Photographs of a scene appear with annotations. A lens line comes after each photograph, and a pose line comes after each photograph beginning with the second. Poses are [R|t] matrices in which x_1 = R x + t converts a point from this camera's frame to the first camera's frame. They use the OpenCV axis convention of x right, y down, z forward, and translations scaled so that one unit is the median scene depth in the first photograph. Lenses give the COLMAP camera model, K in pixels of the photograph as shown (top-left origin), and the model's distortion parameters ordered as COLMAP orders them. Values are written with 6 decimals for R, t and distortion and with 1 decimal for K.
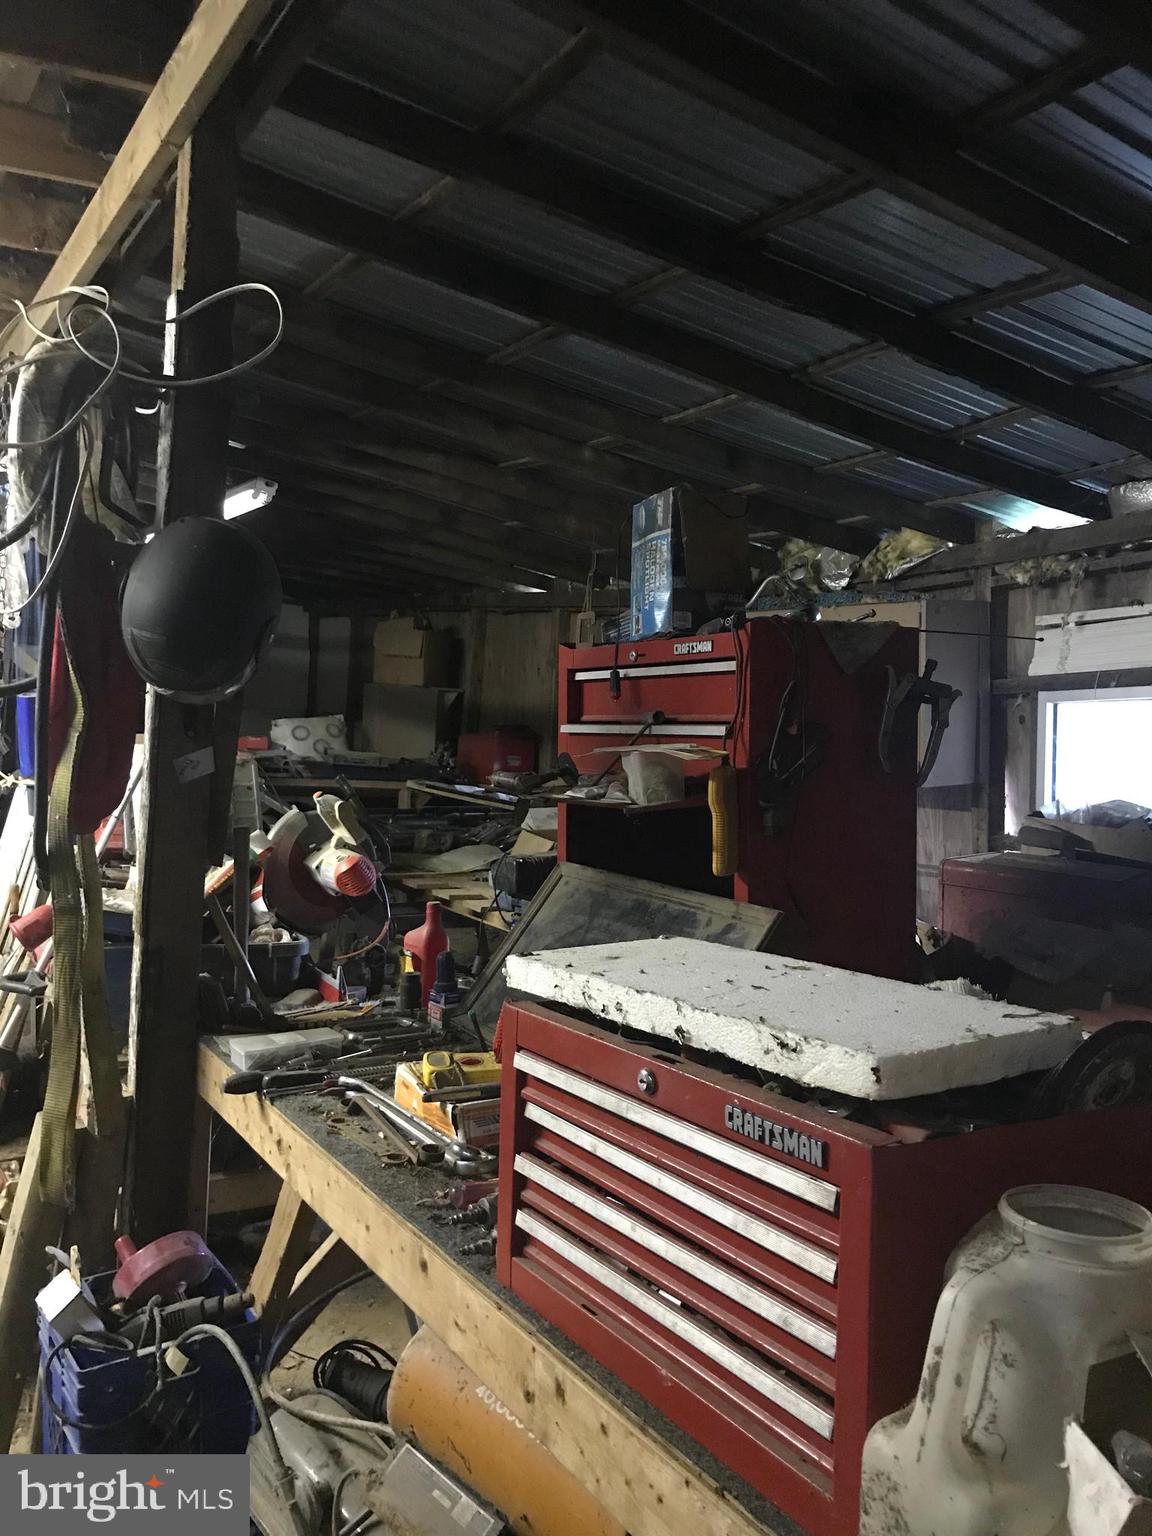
lens RADIAL K [[1257.4, 0, 583.4], [0, 1257.4, 771.5], [0, 0, 1]] dist [-0.010879, -0.013218]
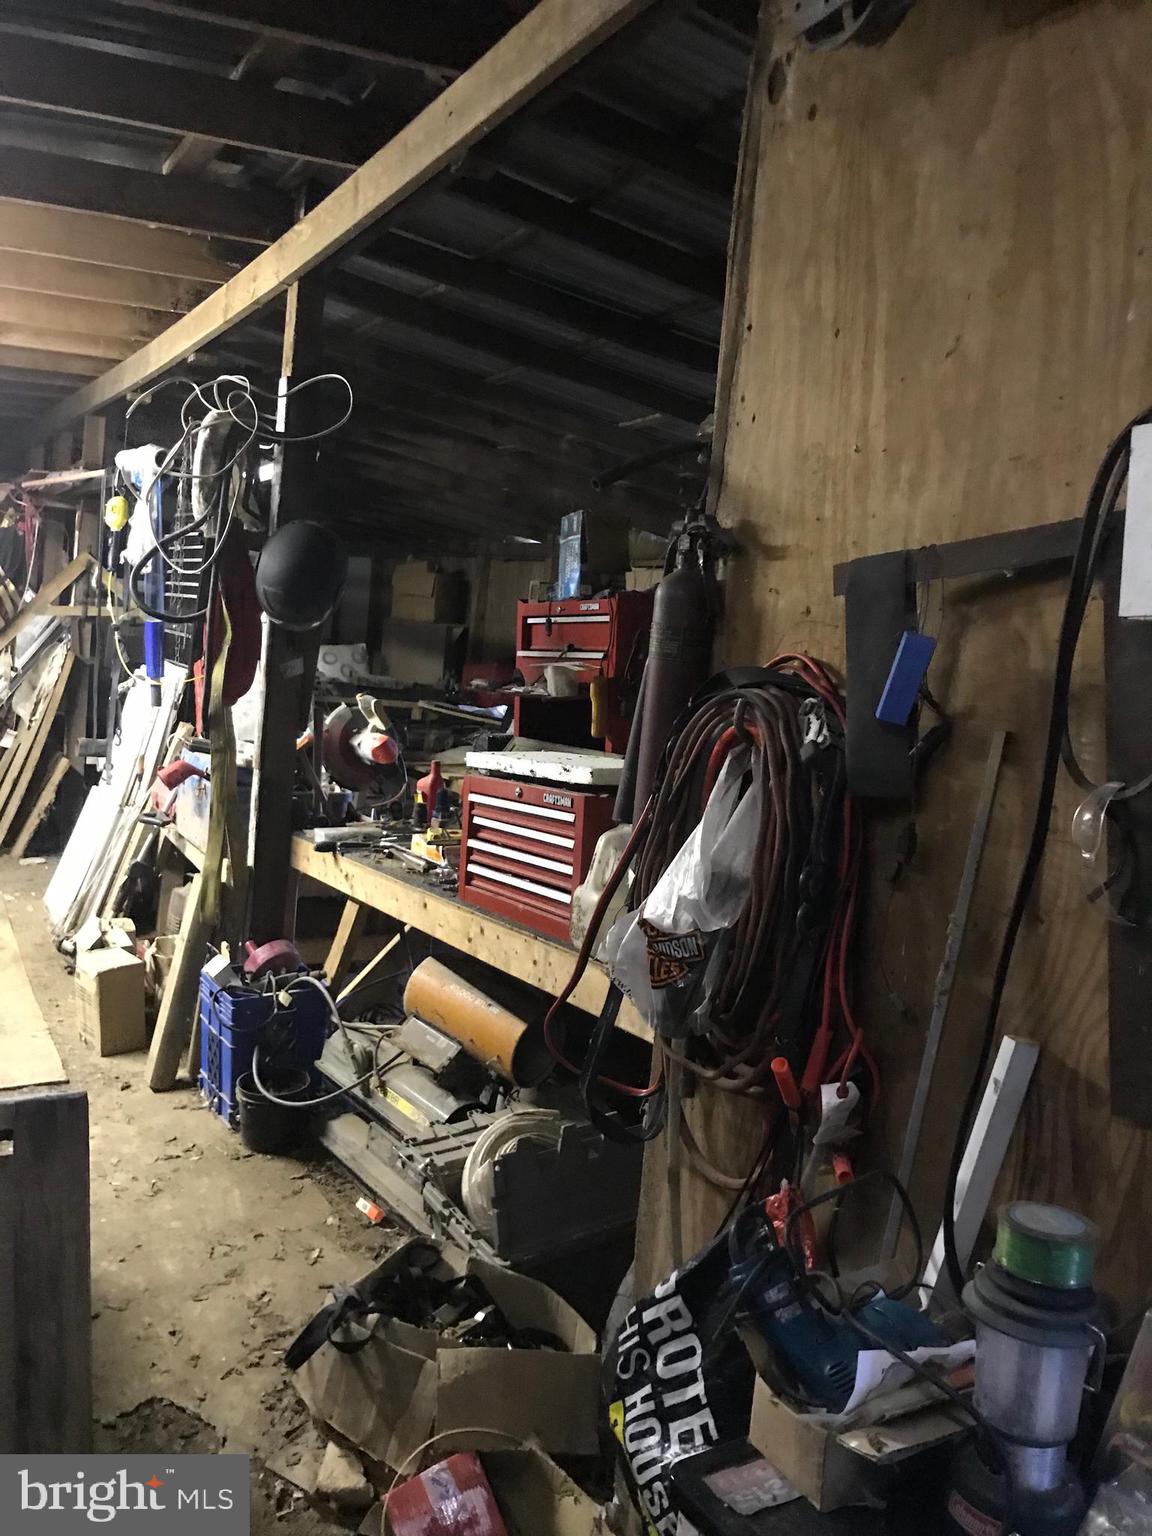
lens RADIAL K [[1252.0, 0, 574.9], [0, 1252.0, 800.9], [0, 0, 1]] dist [0.041424, -0.003716]
pose [[0.999406, 0.032099, -0.012569, 0.089861], [-0.031107, 0.996891, 0.072394, 0.039143], [0.014853, -0.071960, 0.997297, -0.669646]]
